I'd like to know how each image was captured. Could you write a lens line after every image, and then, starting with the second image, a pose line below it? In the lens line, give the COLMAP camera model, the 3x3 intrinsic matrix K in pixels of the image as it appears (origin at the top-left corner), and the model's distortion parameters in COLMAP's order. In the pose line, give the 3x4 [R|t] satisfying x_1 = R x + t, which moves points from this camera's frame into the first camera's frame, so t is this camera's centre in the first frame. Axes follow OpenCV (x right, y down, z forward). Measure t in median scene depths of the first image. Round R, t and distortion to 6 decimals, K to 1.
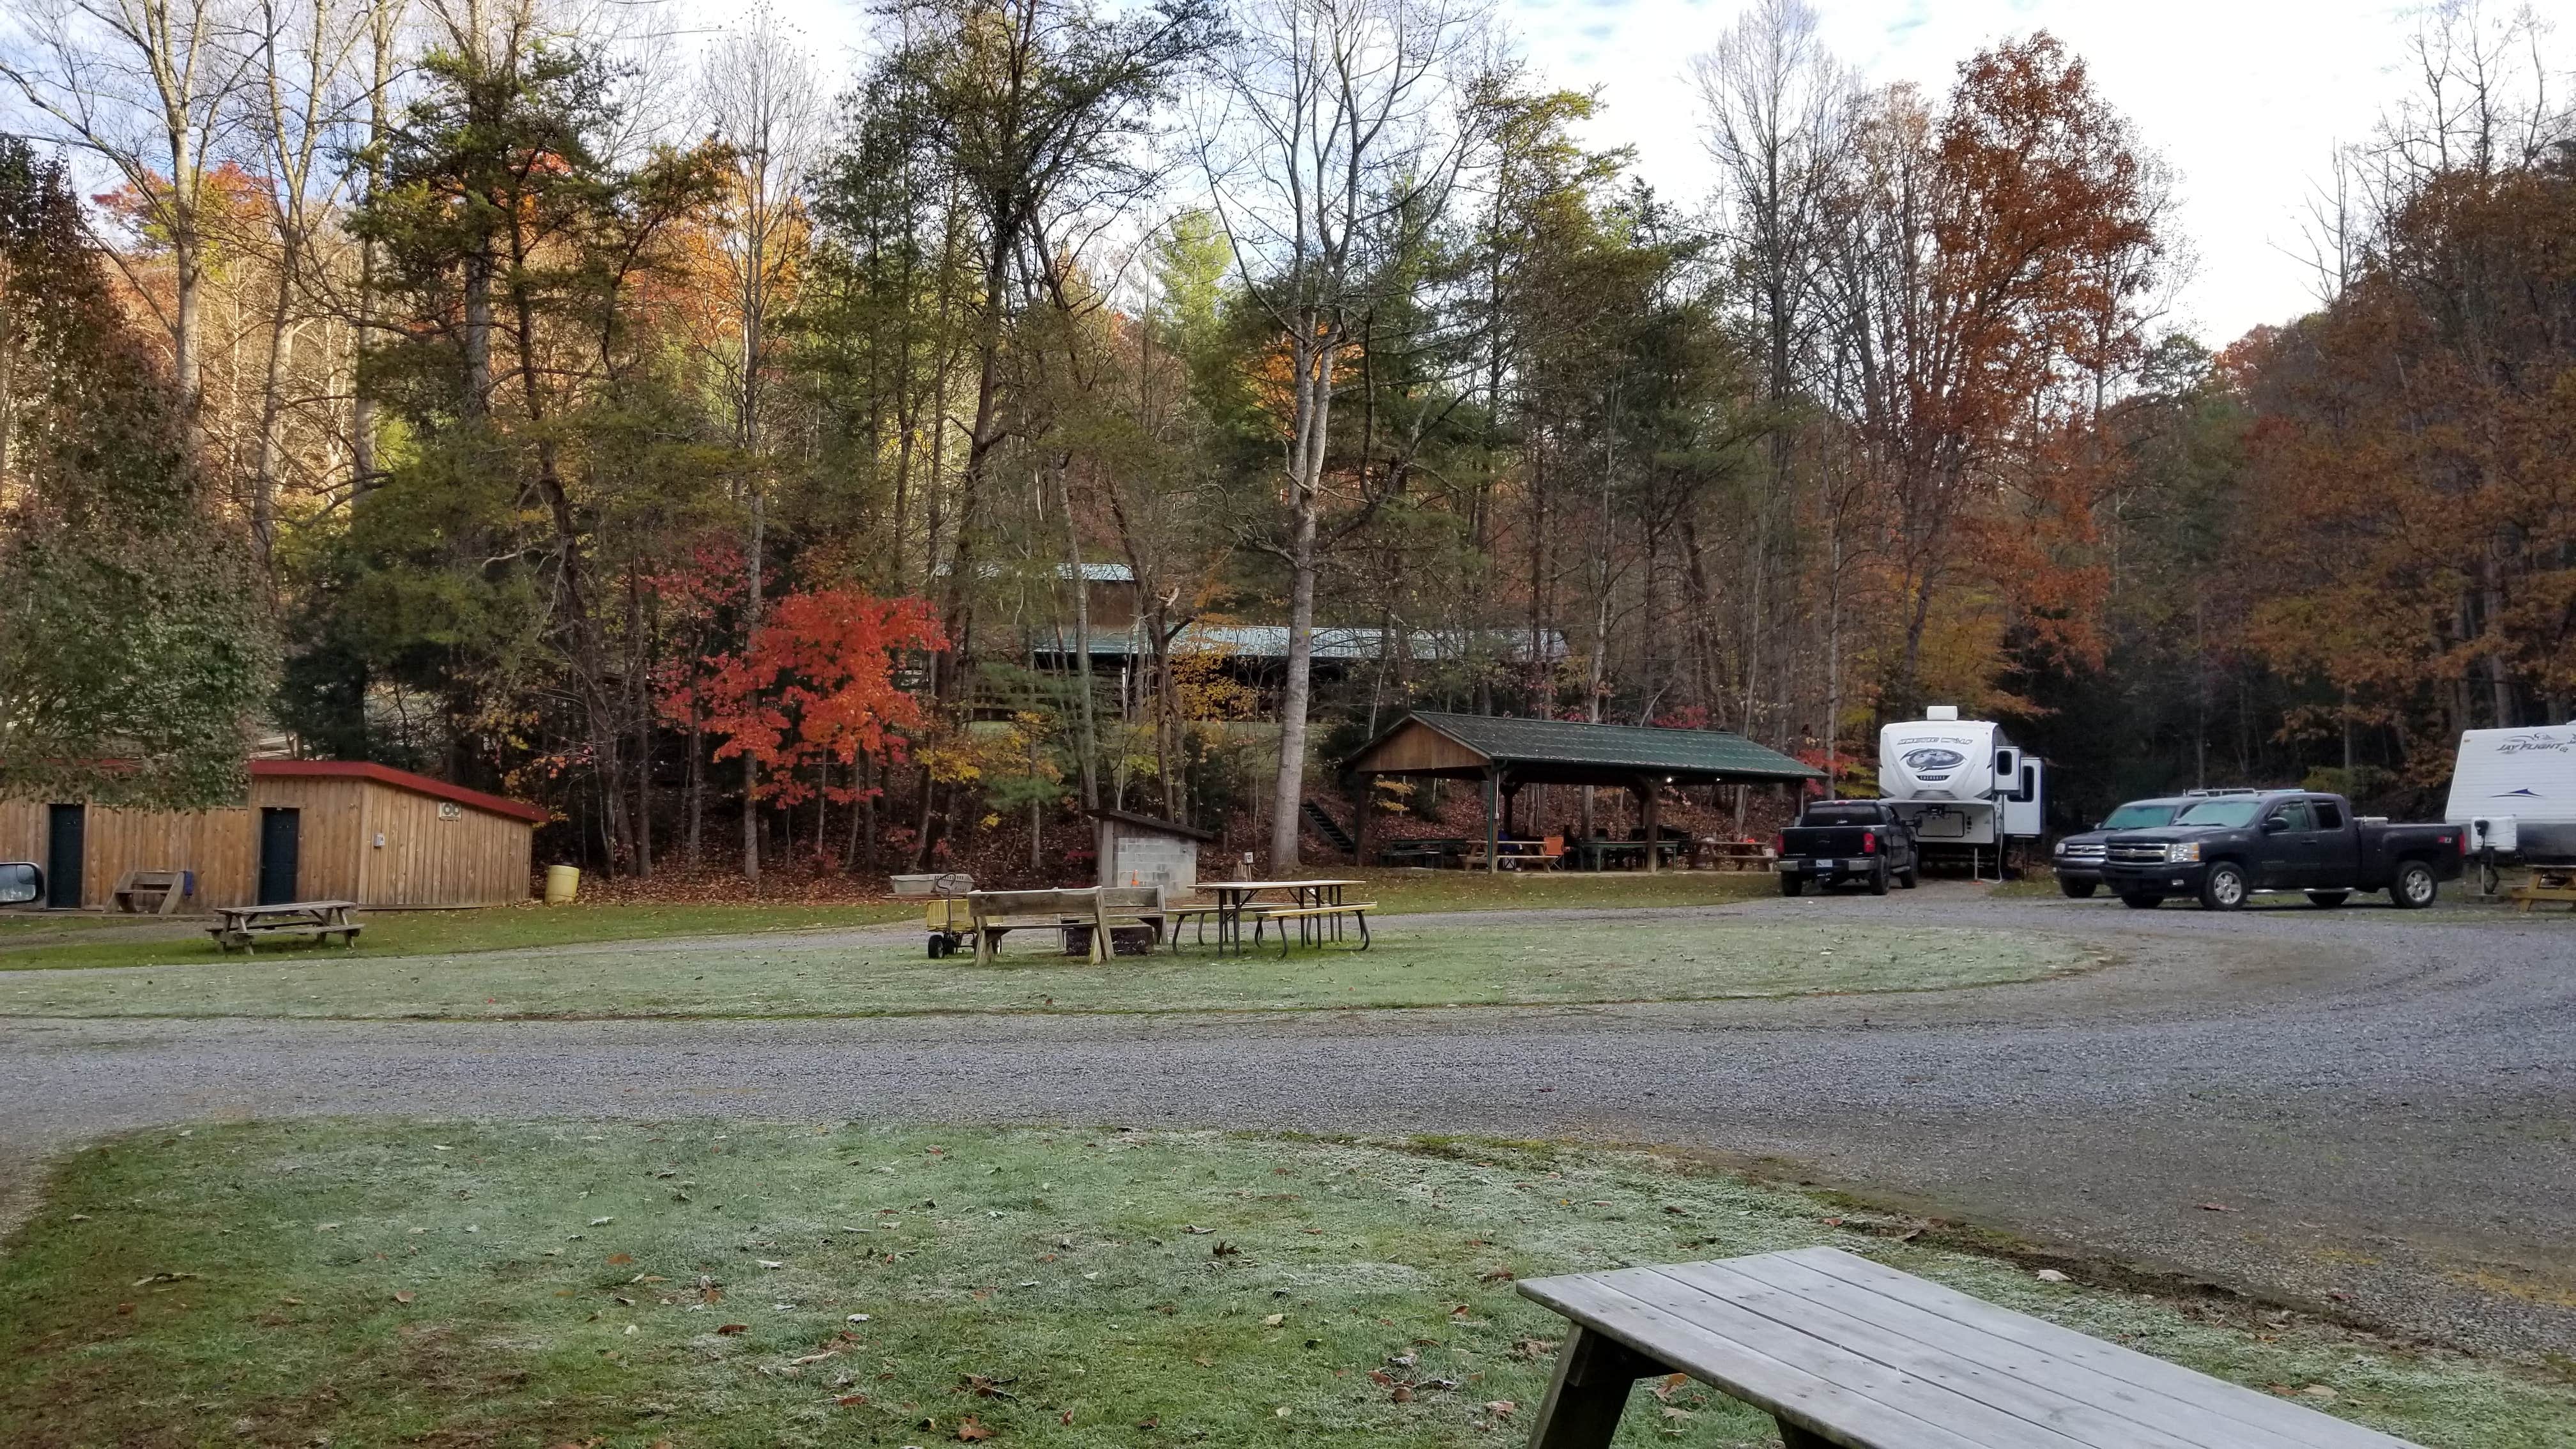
lens RADIAL K [[2001.6, 0, 1288.0], [0, 2001.6, 724.5], [0, 0, 1]] dist [-0.002745, -0.006627]
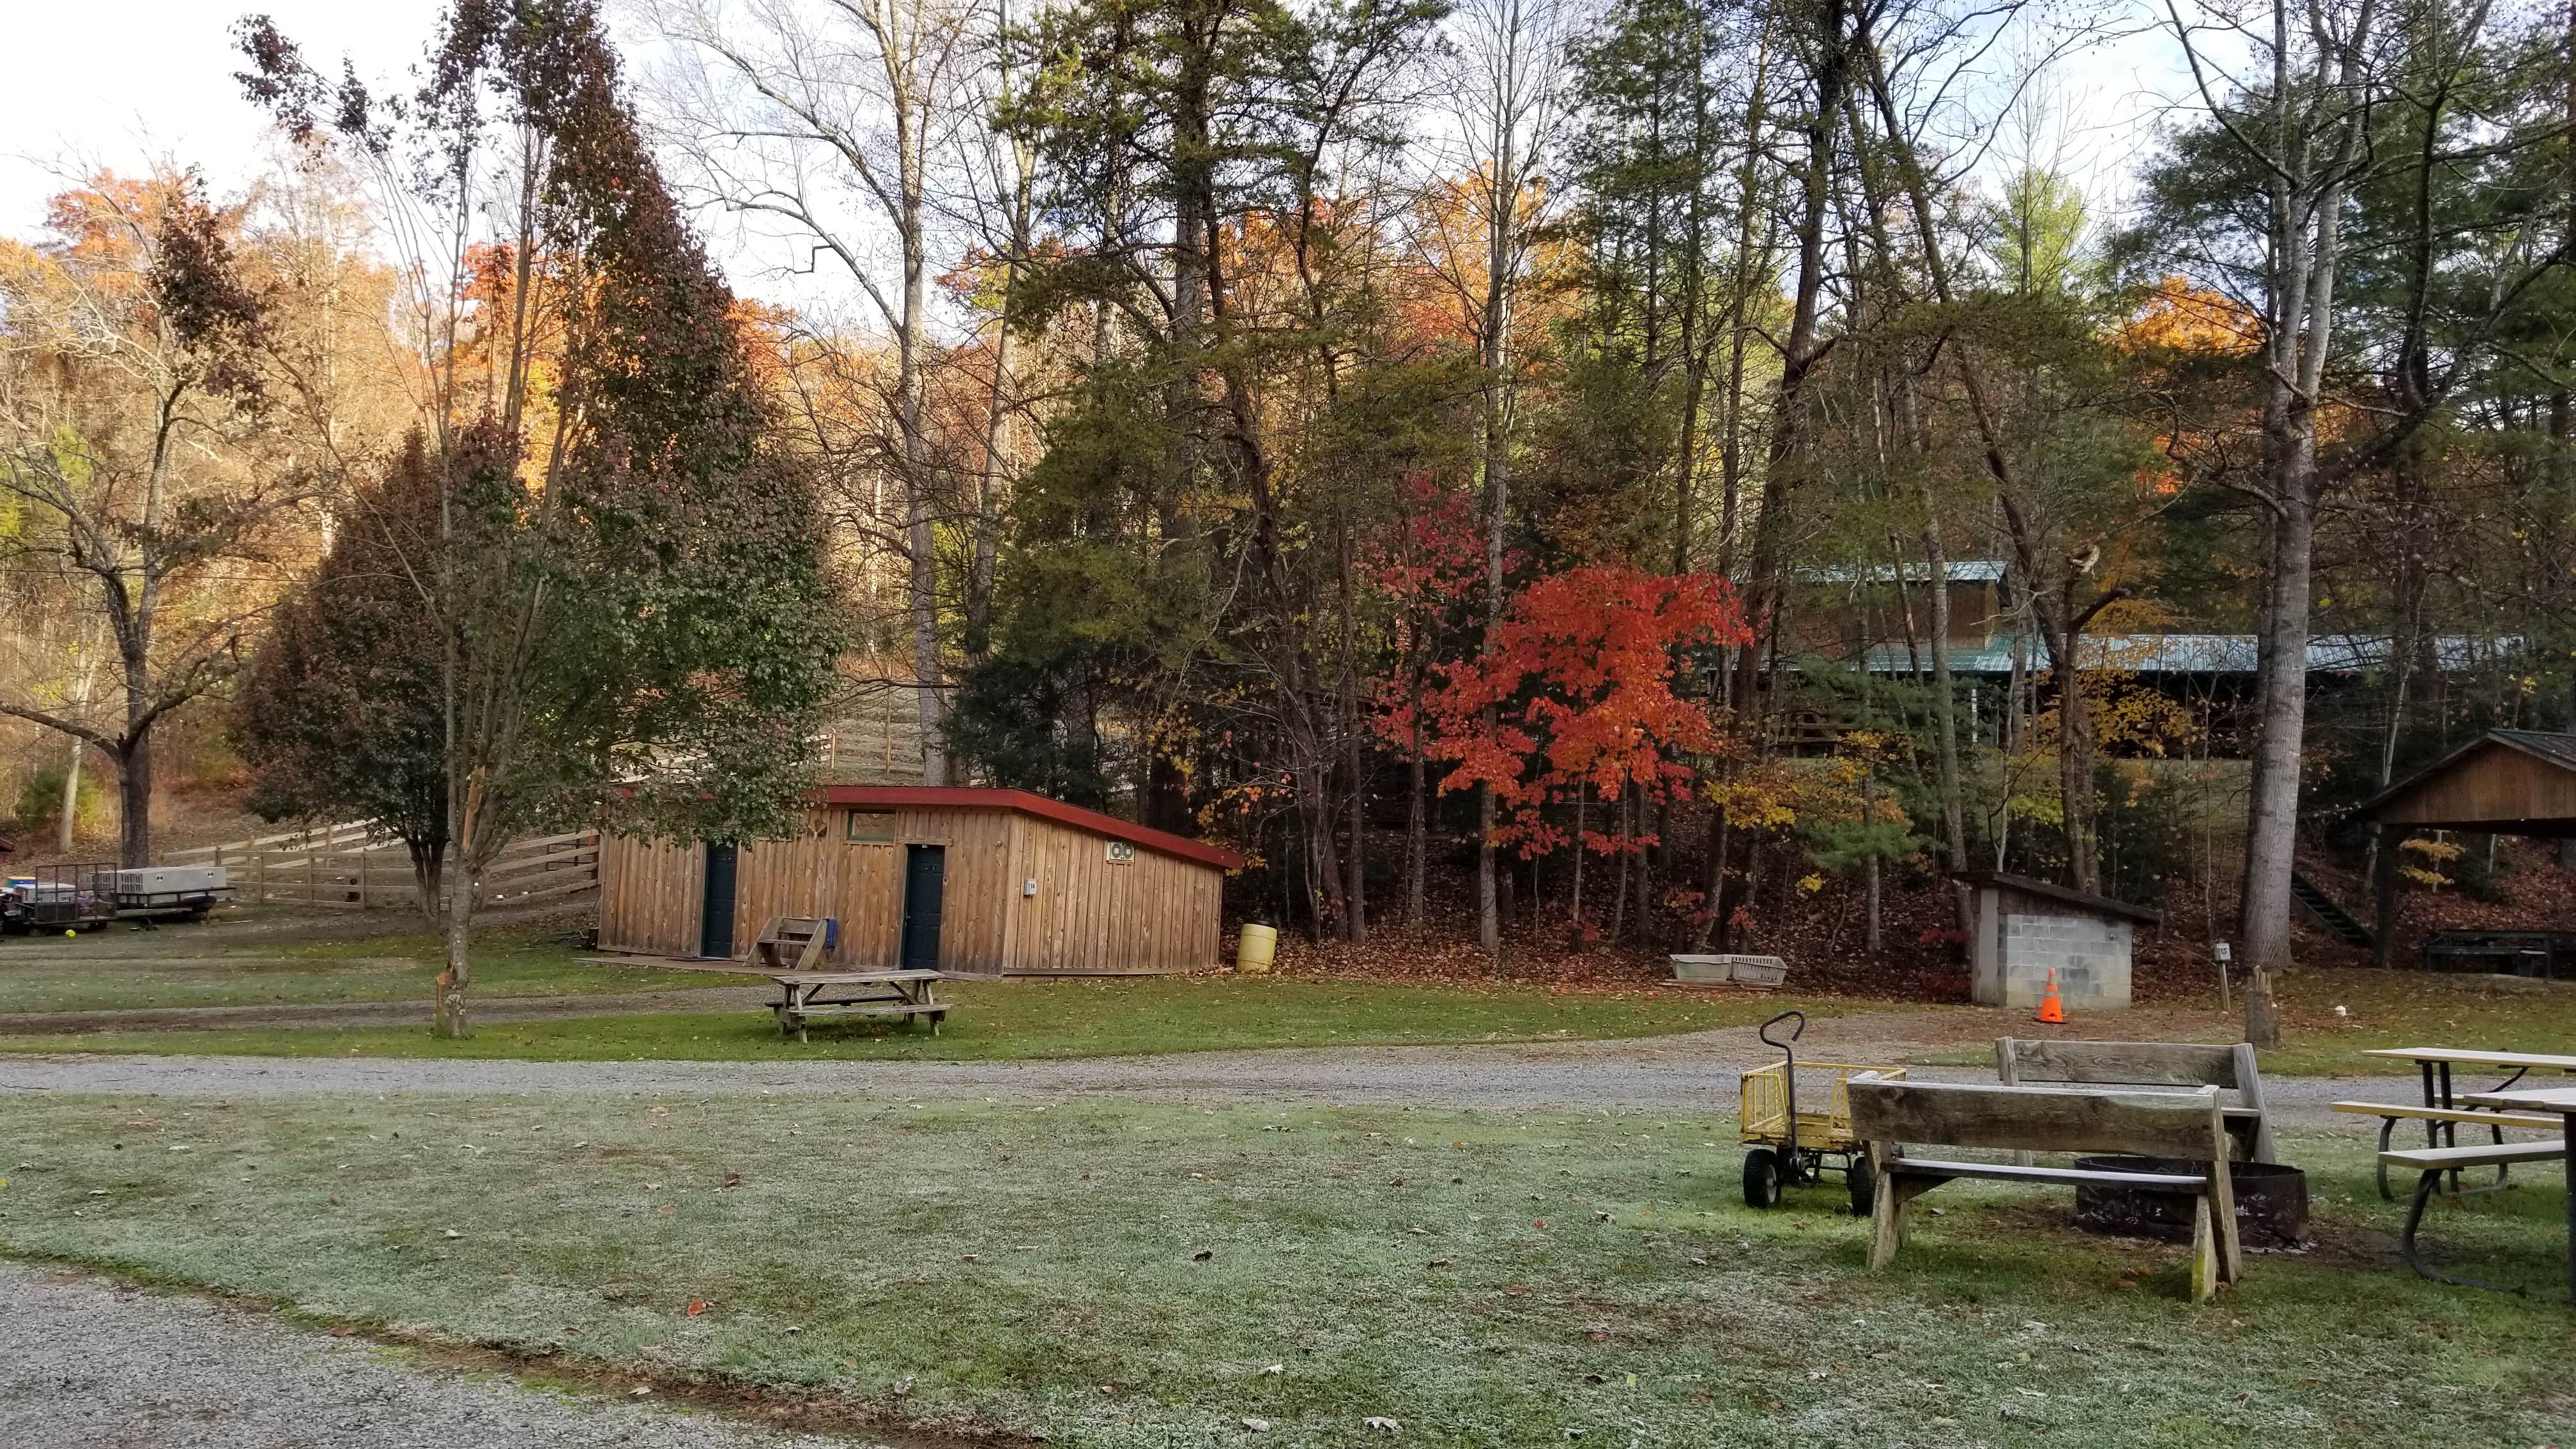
lens RADIAL K [[1939.6, 0, 1288.0], [0, 1939.6, 724.5], [0, 0, 1]] dist [0.150551, -0.328480]
pose [[0.924159, -0.004340, -0.381982, -0.053991], [-0.006428, 0.999617, -0.026910, 0.011374], [0.381953, 0.027325, 0.923778, 0.281051]]
